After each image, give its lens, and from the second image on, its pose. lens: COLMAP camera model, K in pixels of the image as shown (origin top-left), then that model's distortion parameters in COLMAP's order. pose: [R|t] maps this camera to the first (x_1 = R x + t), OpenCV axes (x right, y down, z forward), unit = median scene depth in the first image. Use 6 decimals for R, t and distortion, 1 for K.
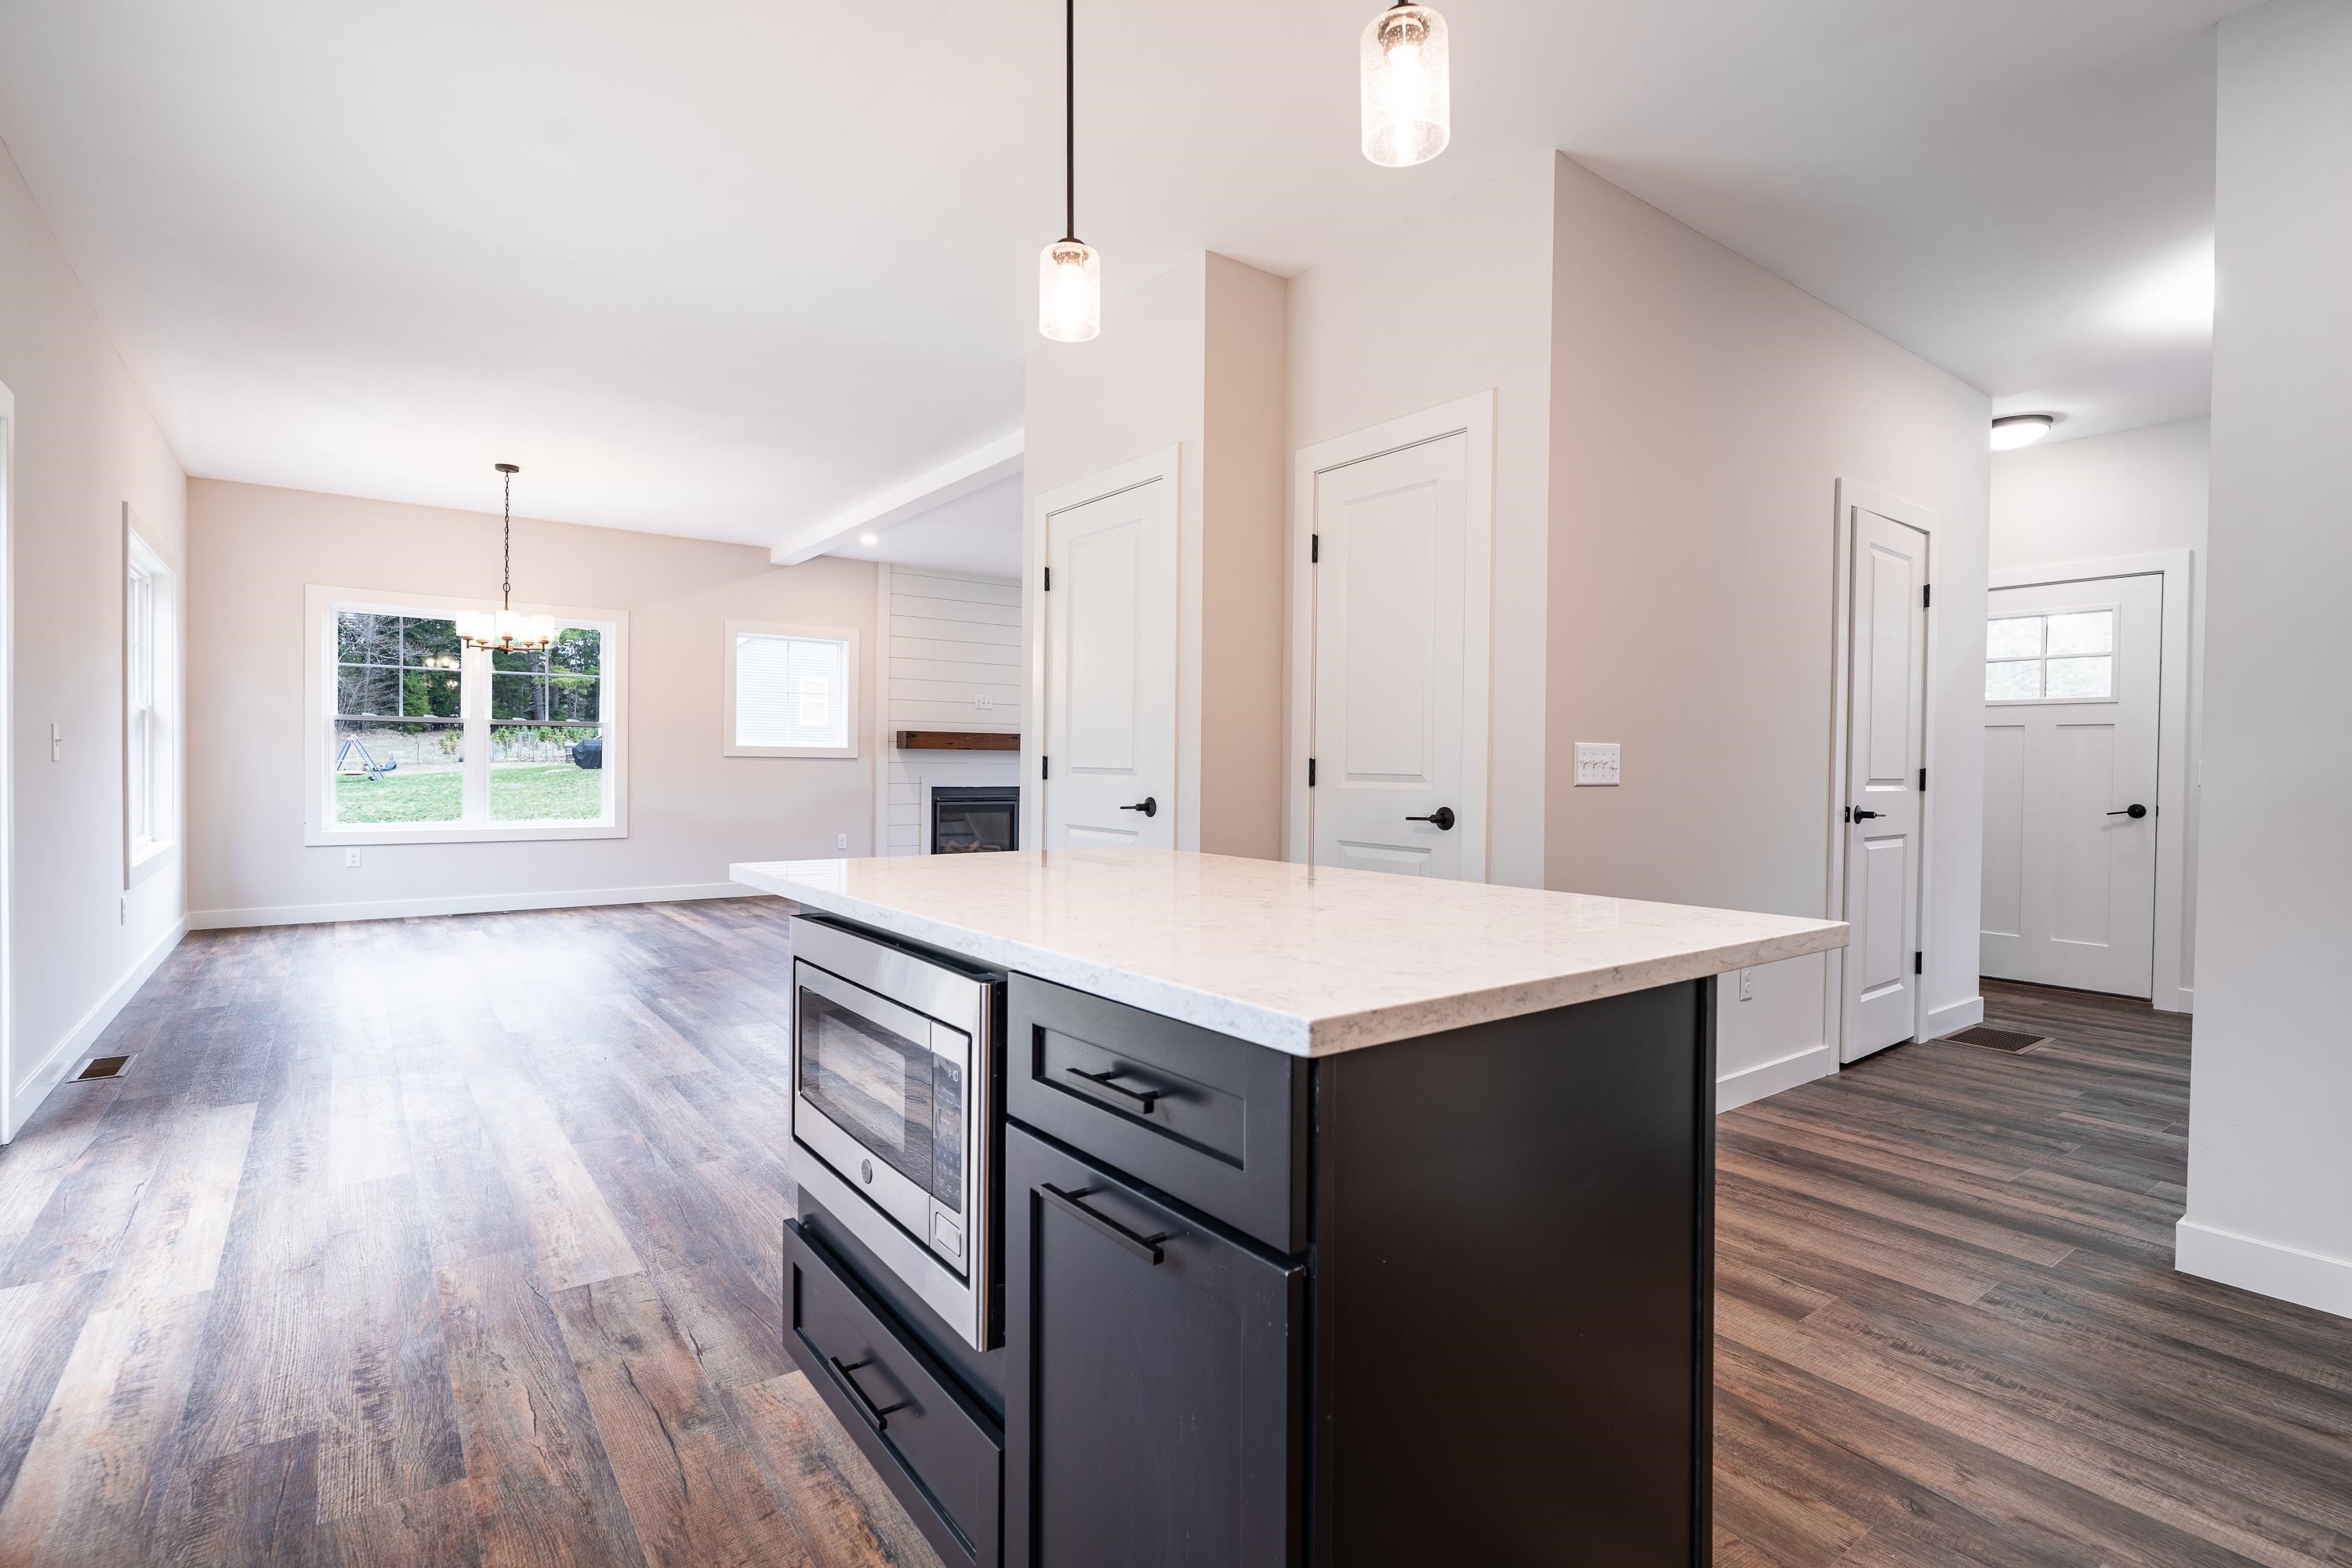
lens RADIAL K [[1114.1, 0, 1178.0], [0, 1114.1, 770.1], [0, 0, 1]] dist [0.005413, -0.001939]
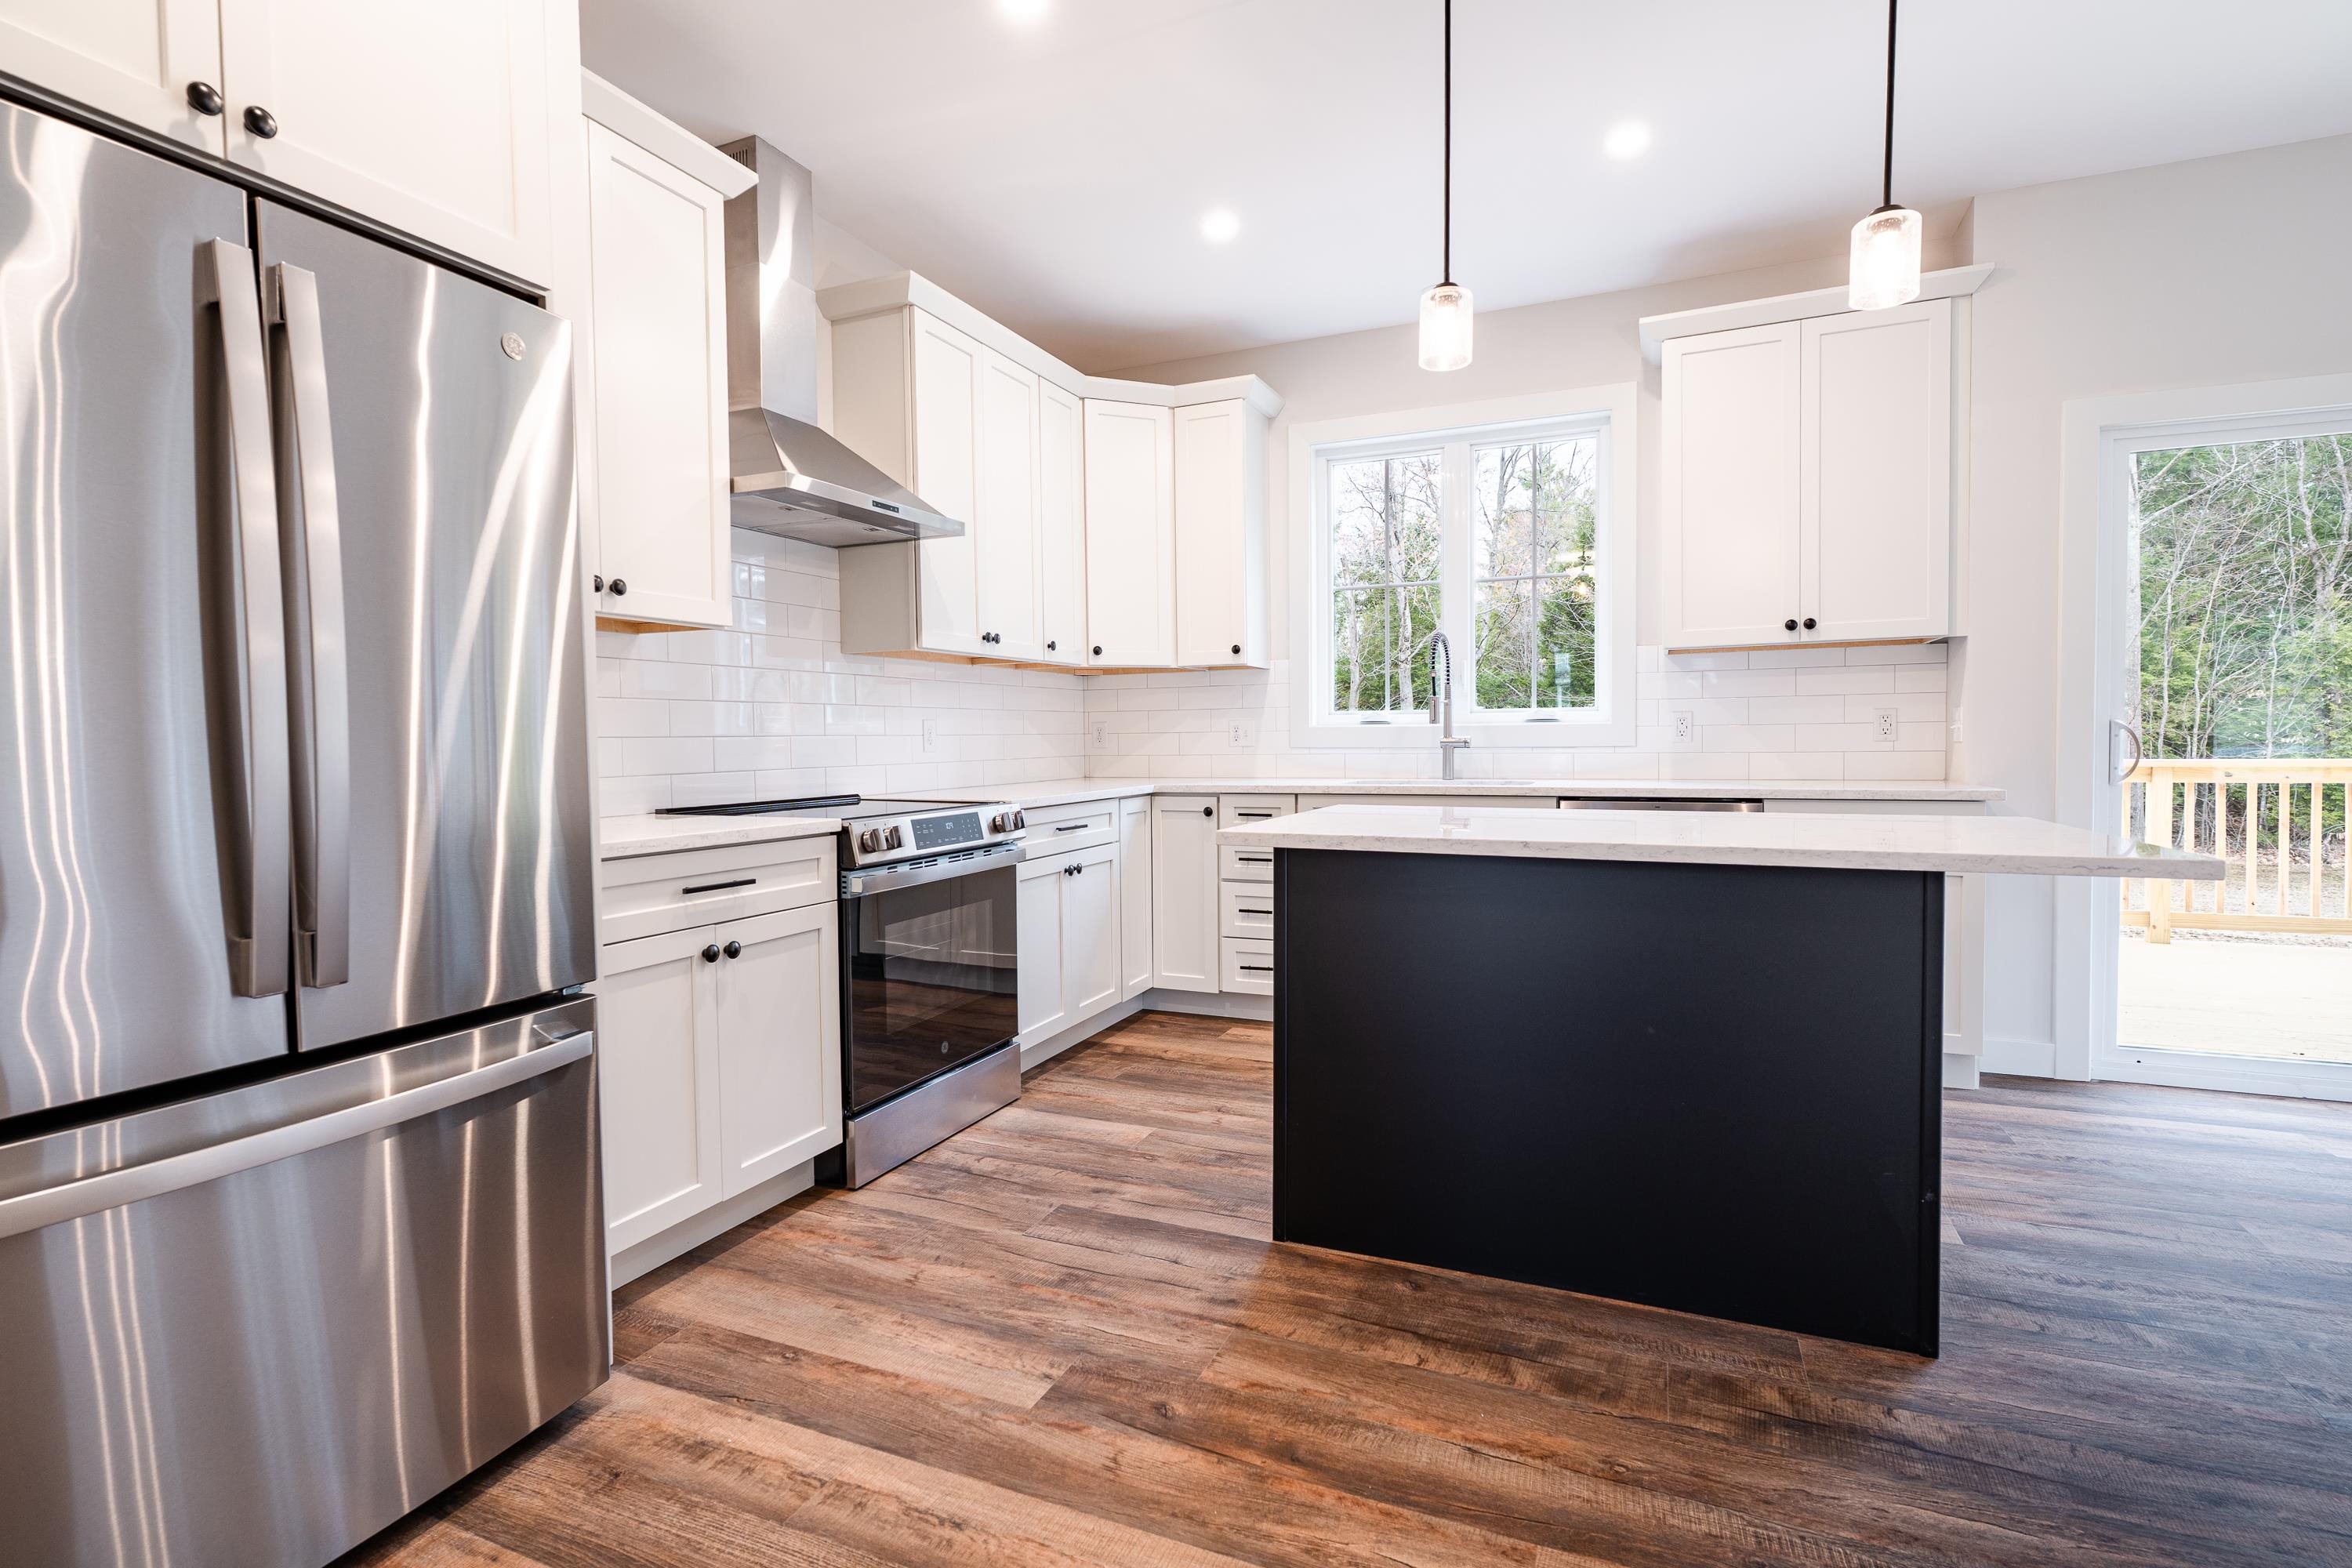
lens RADIAL K [[1114.1, 0, 1178.9], [0, 1114.1, 775.9], [0, 0, 1]] dist [0.005413, -0.001939]
pose [[-0.869133, 0.011822, -0.494437, 0.848471], [-0.003763, 0.999527, 0.030513, 0.005812], [0.494564, 0.028380, -0.868678, 1.395409]]
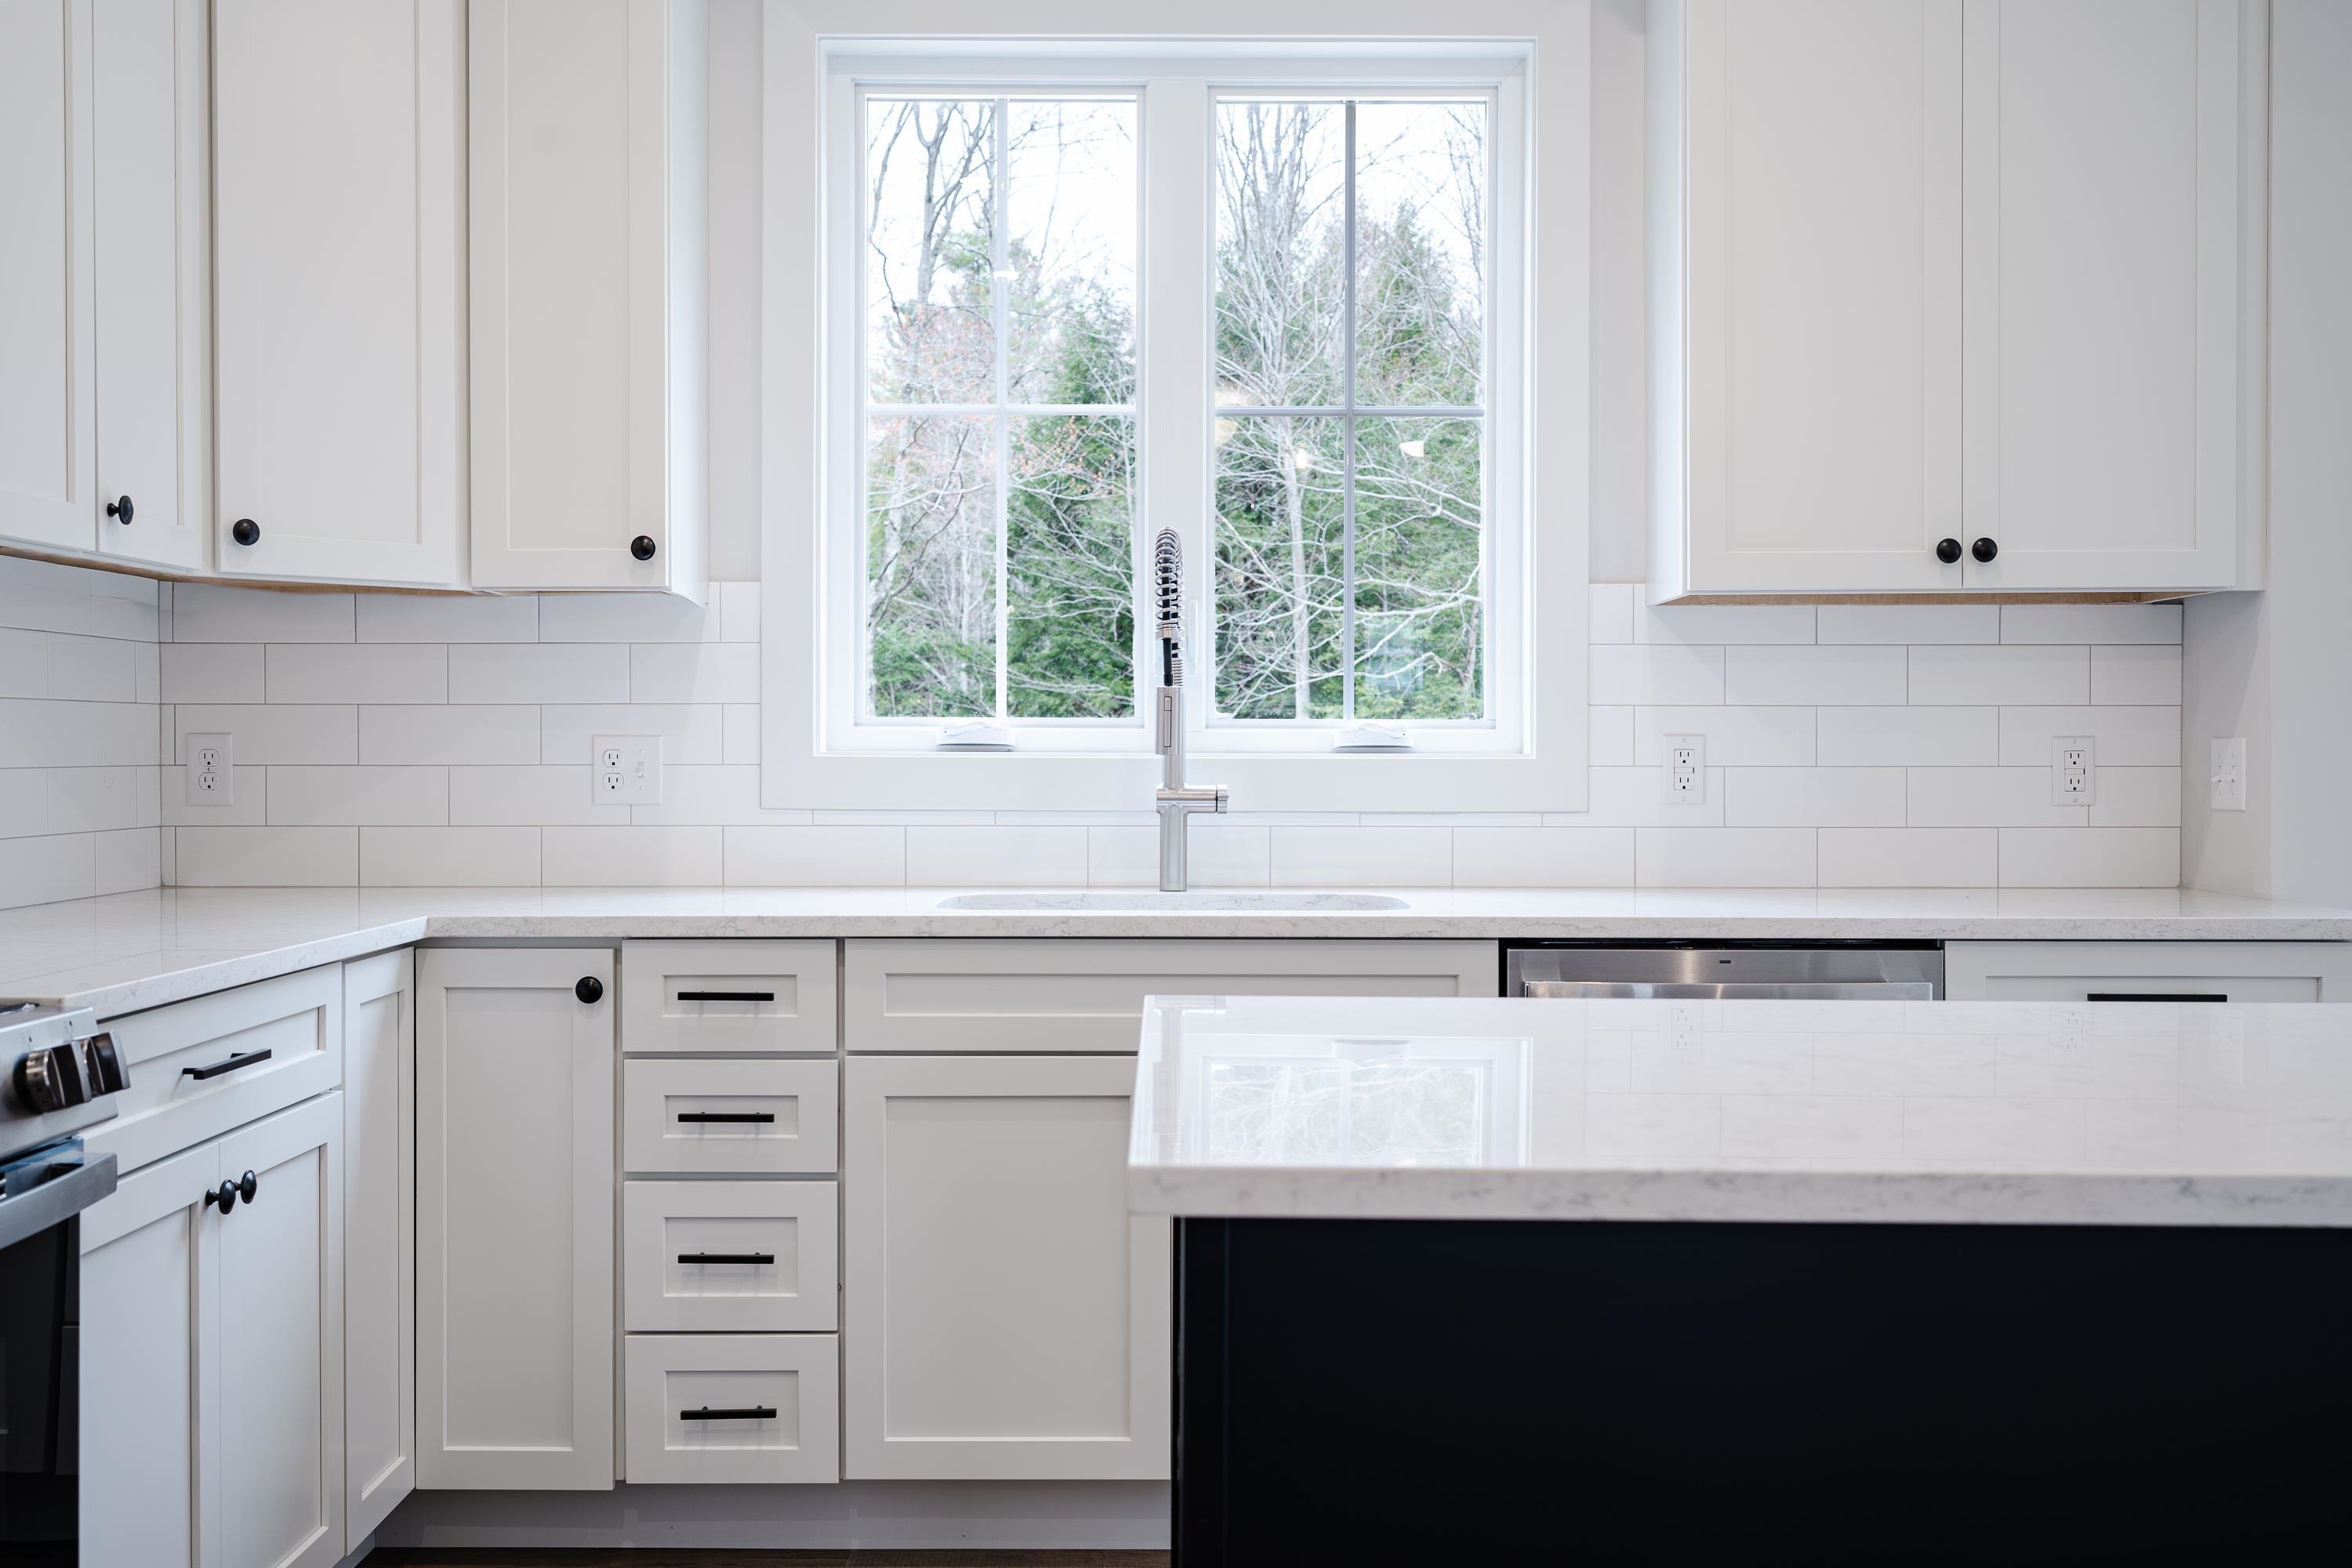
lens RADIAL K [[2305.5, 0, 1173.2], [0, 2305.5, 791.9], [0, 0, 1]] dist [0.025121, 0.000000]
pose [[-0.602216, -0.002172, -0.798331, 0.794159], [-0.013422, 0.999883, 0.007404, -0.012518], [0.798221, 0.015174, -0.602174, 0.938034]]
